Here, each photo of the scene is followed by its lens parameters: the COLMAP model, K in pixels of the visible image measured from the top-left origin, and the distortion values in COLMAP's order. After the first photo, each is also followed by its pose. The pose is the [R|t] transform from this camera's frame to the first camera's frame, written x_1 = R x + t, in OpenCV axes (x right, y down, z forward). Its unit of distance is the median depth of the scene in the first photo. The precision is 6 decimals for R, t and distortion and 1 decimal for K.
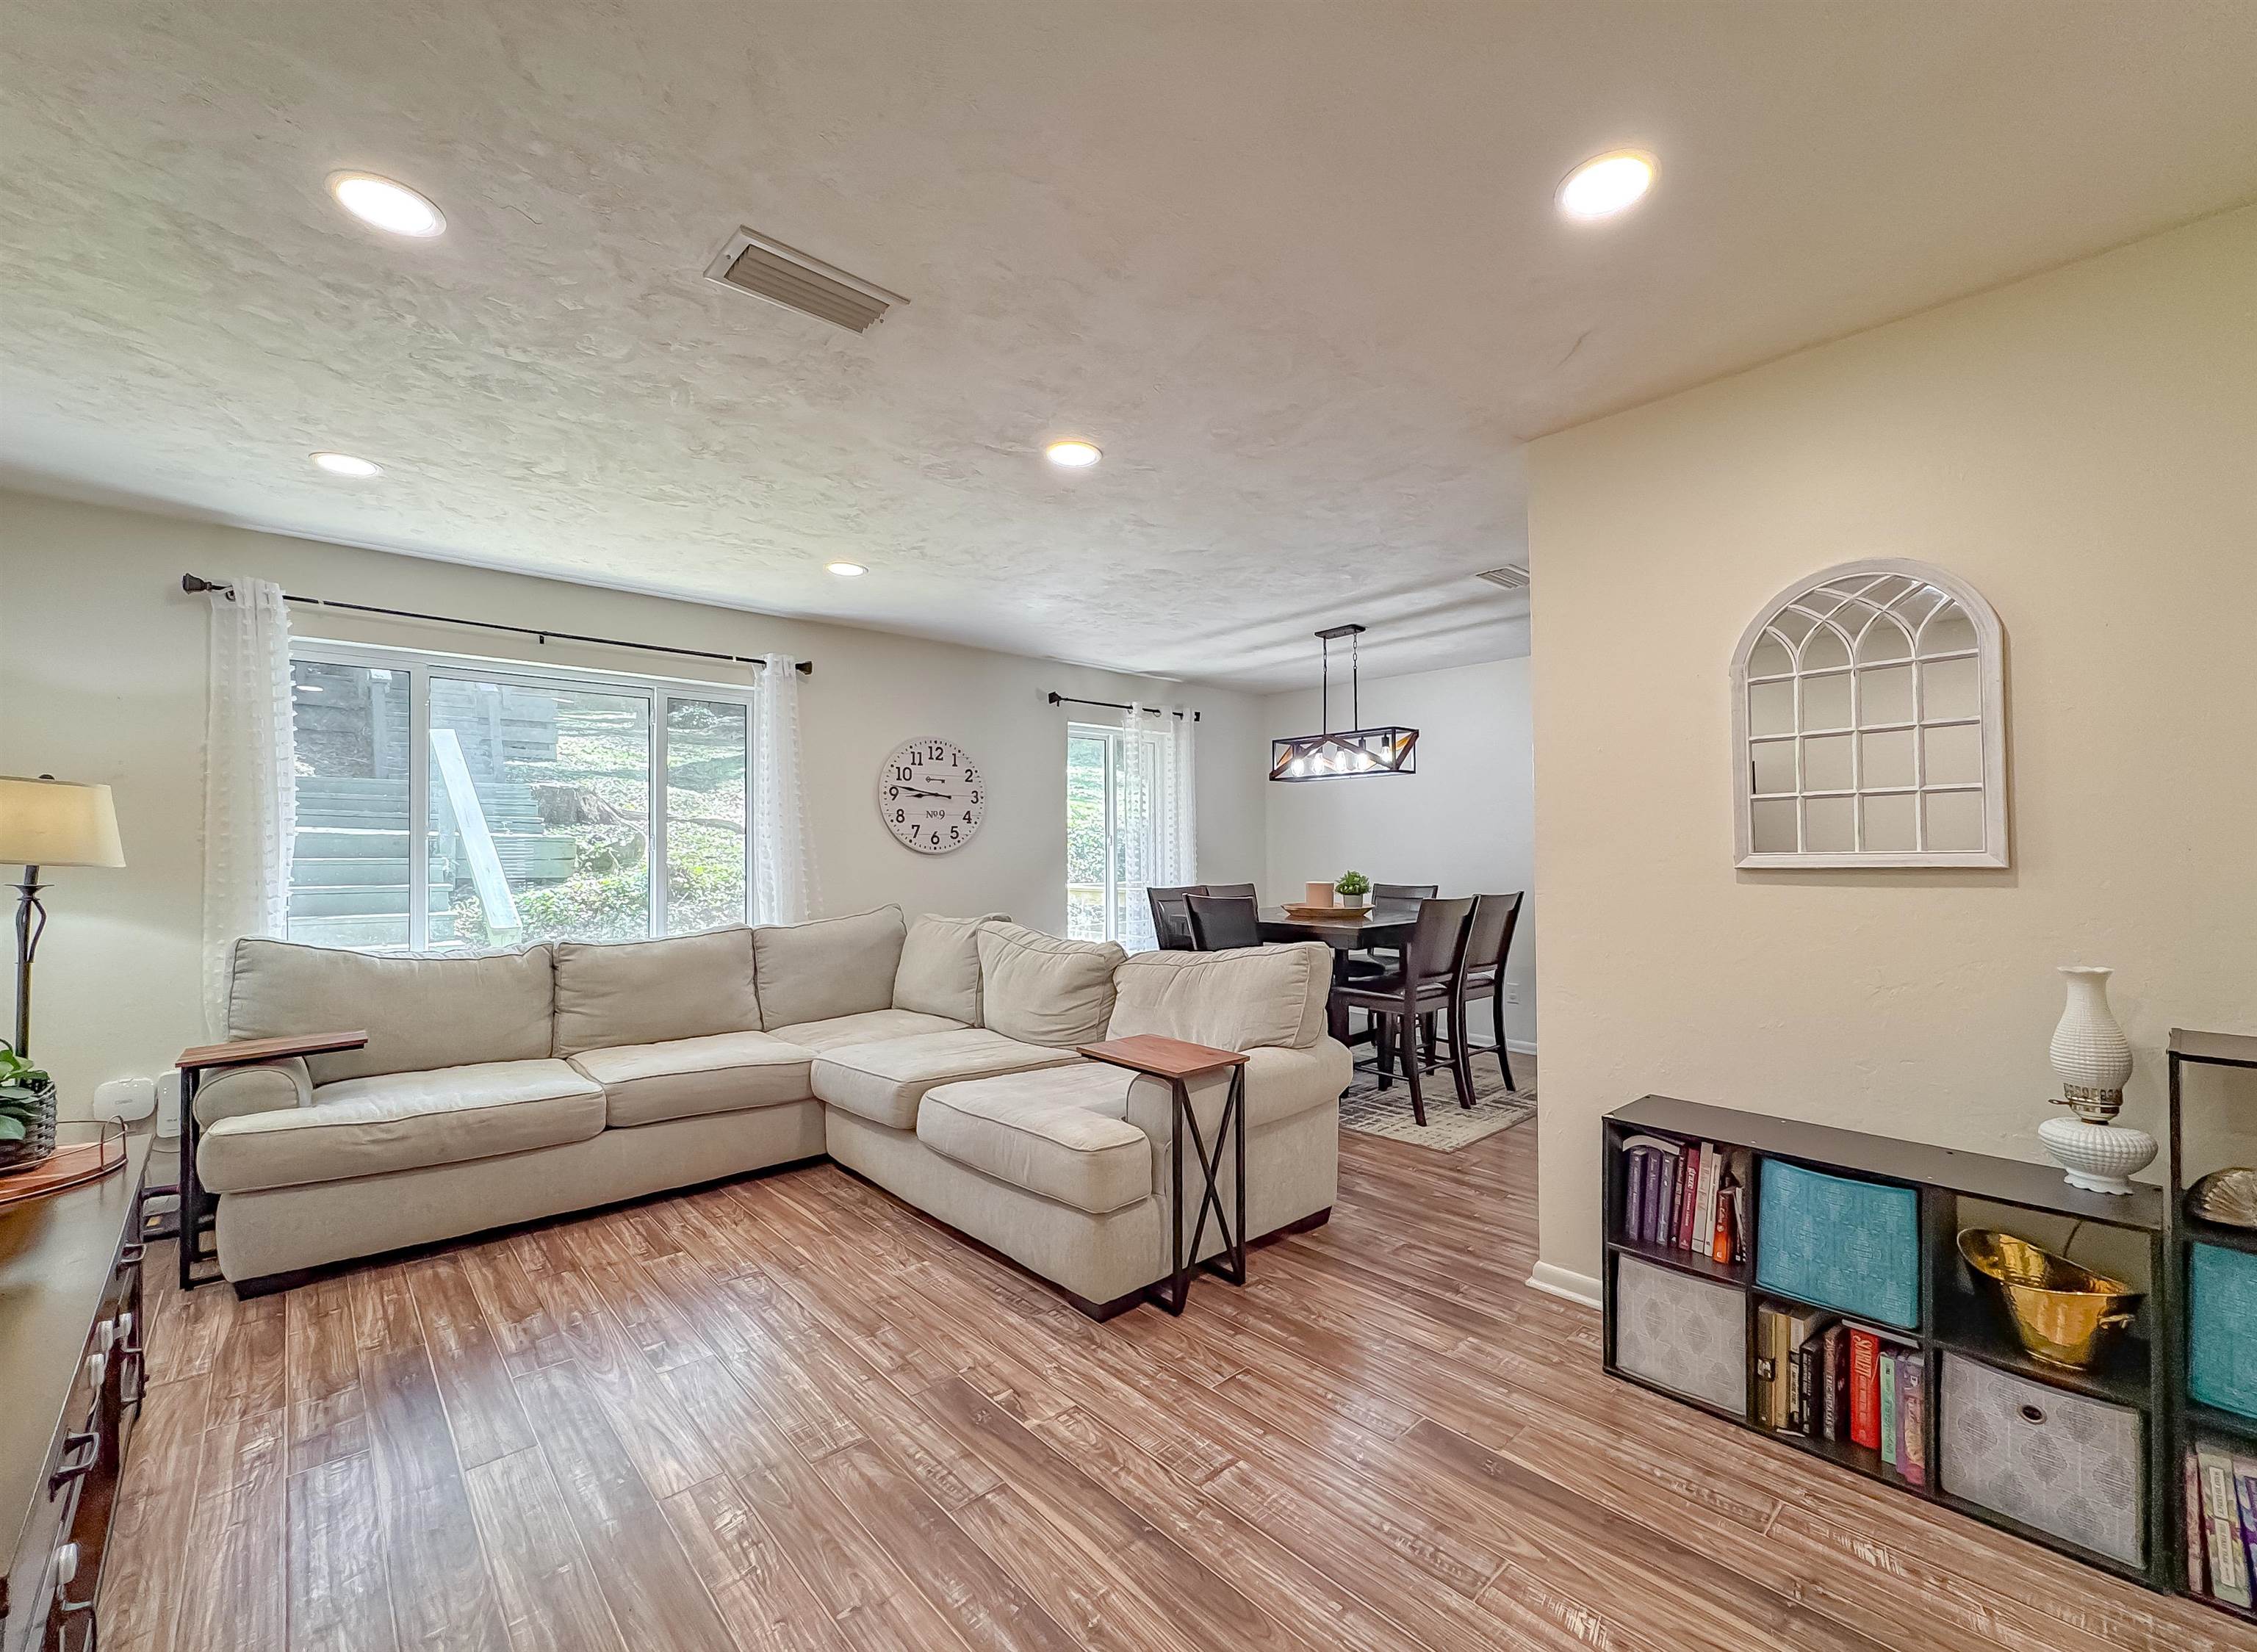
lens RADIAL K [[912.7, 0, 1155.9], [0, 912.7, 838.8], [0, 0, 1]] dist [0.000576, 0.000041]
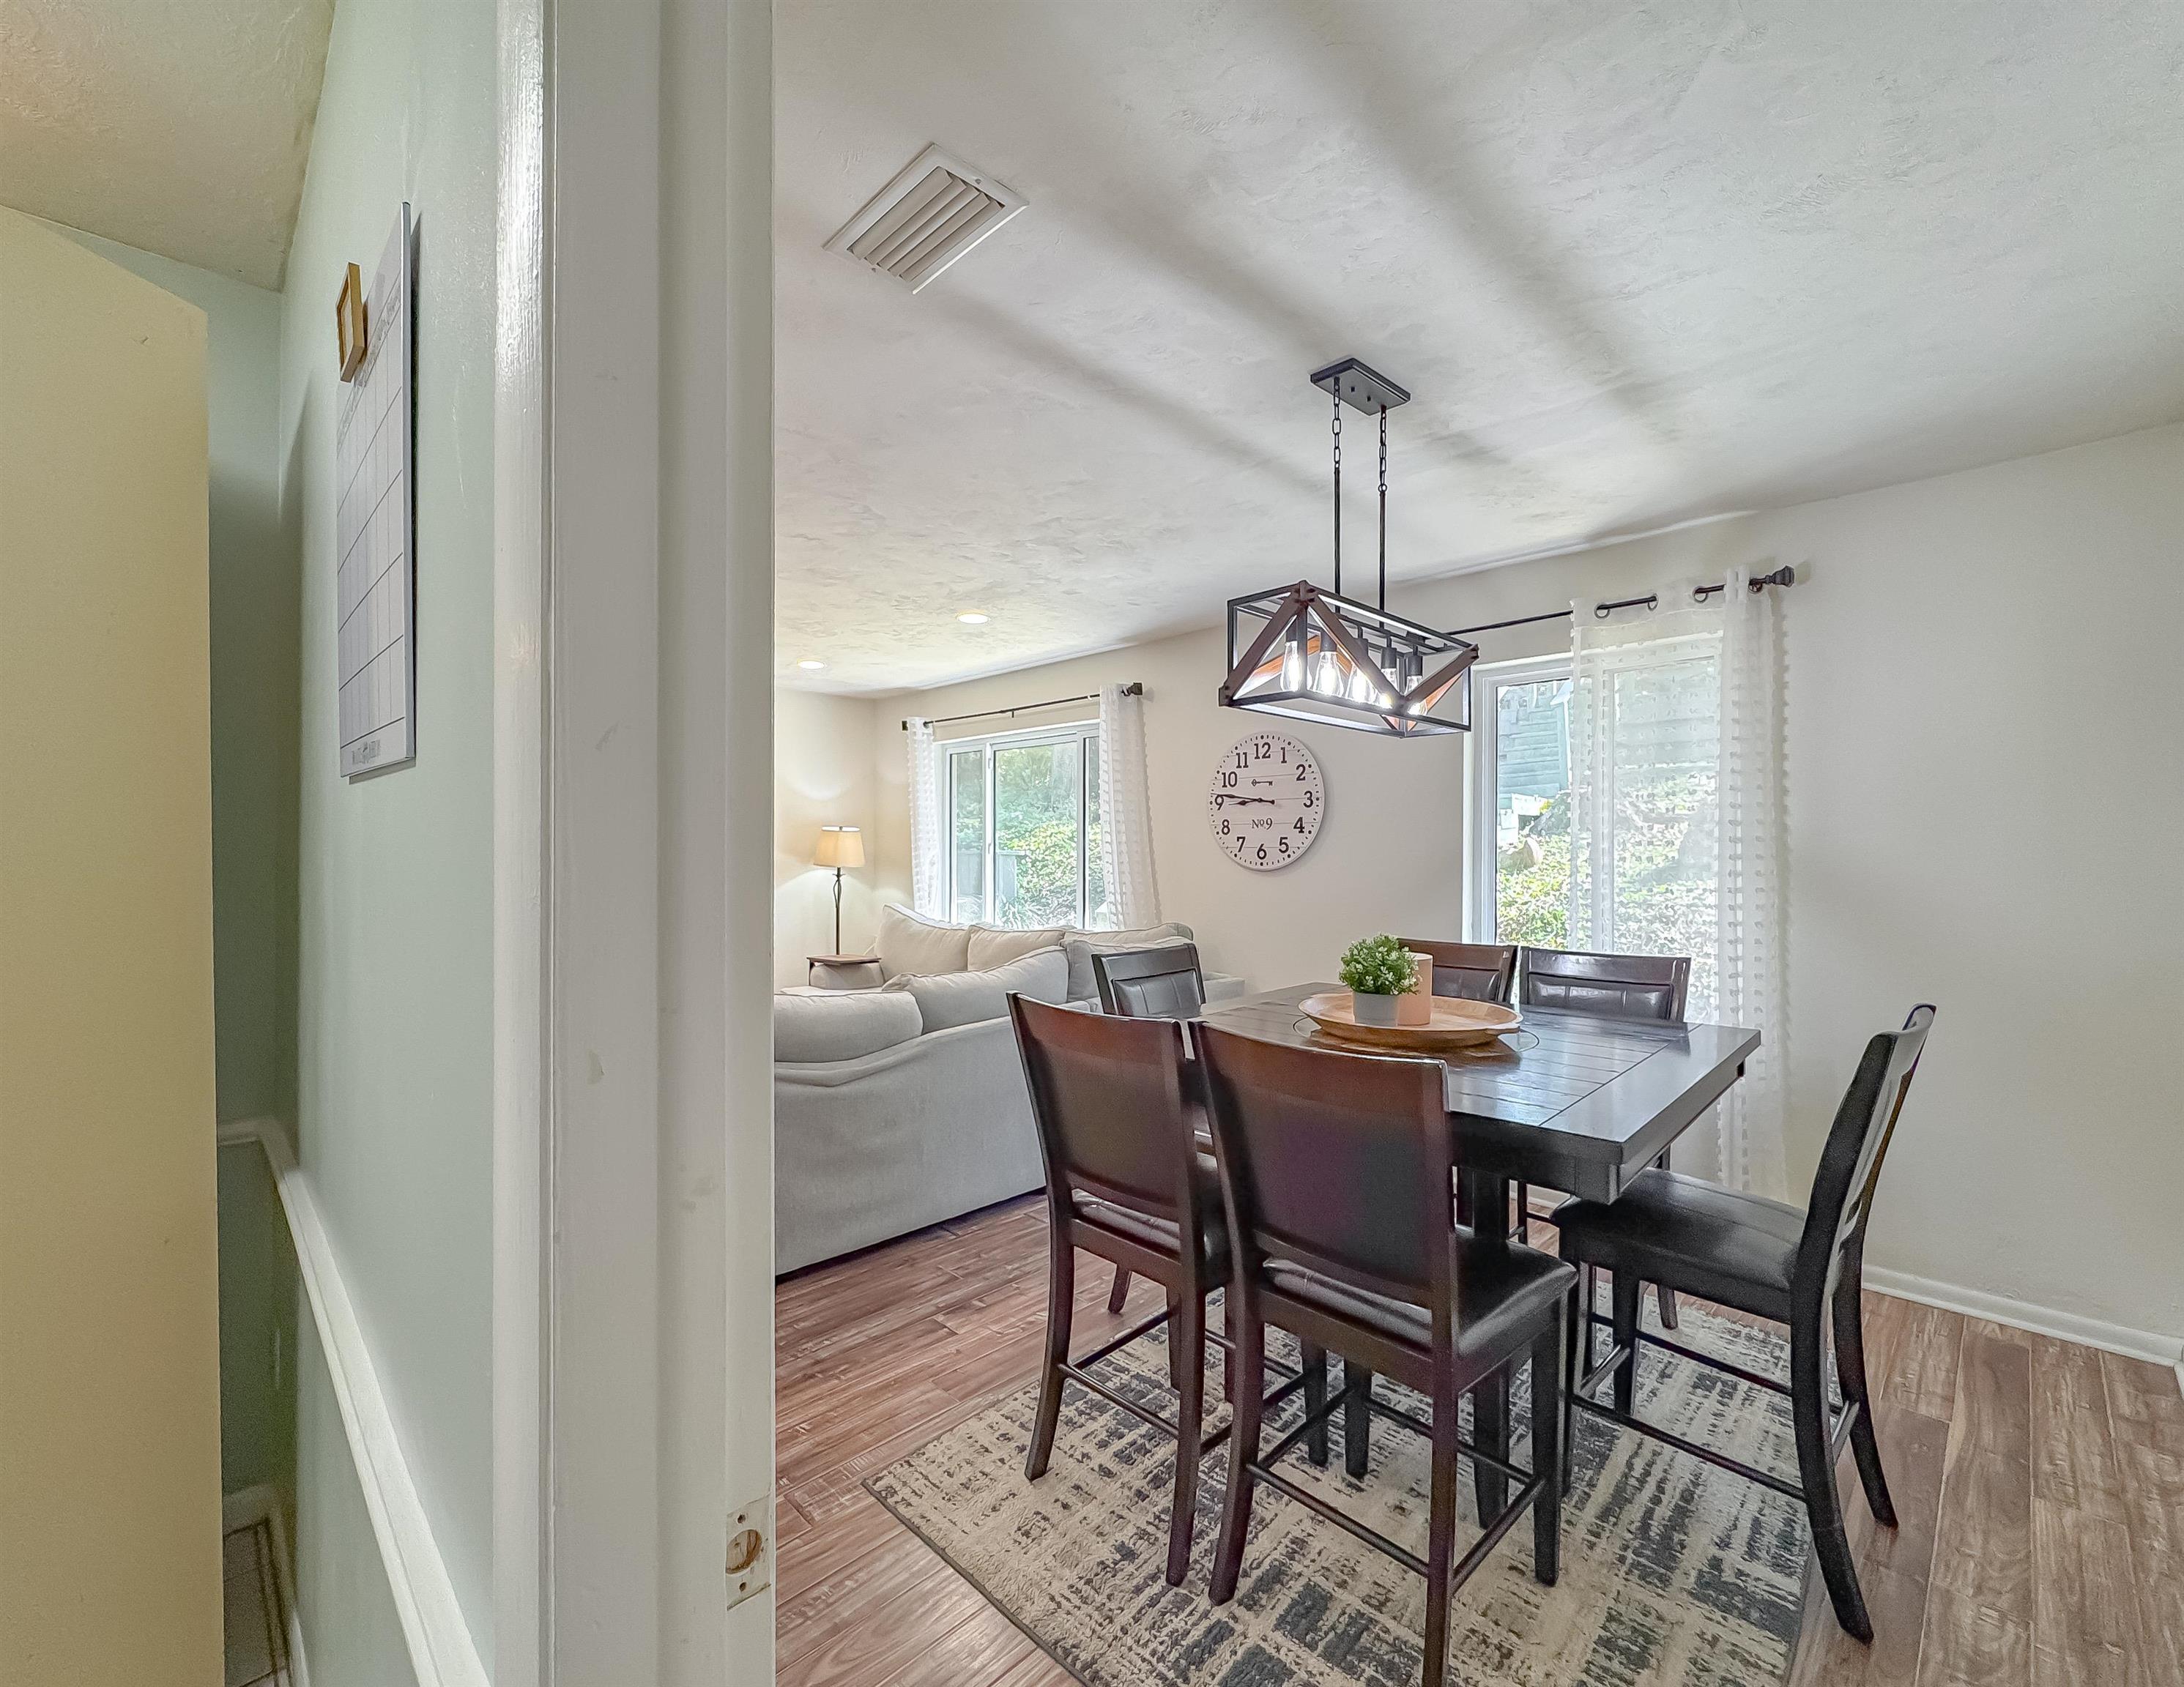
lens RADIAL K [[933.1, 0, 1070.0], [0, 933.1, 849.2], [0, 0, 1]] dist [-0.001586, 0.000147]
pose [[0.030369, 0.001546, -0.999538, 0.776047], [0.008414, 0.999963, 0.001802, -0.007953], [0.999503, -0.008464, 0.030355, 1.014114]]
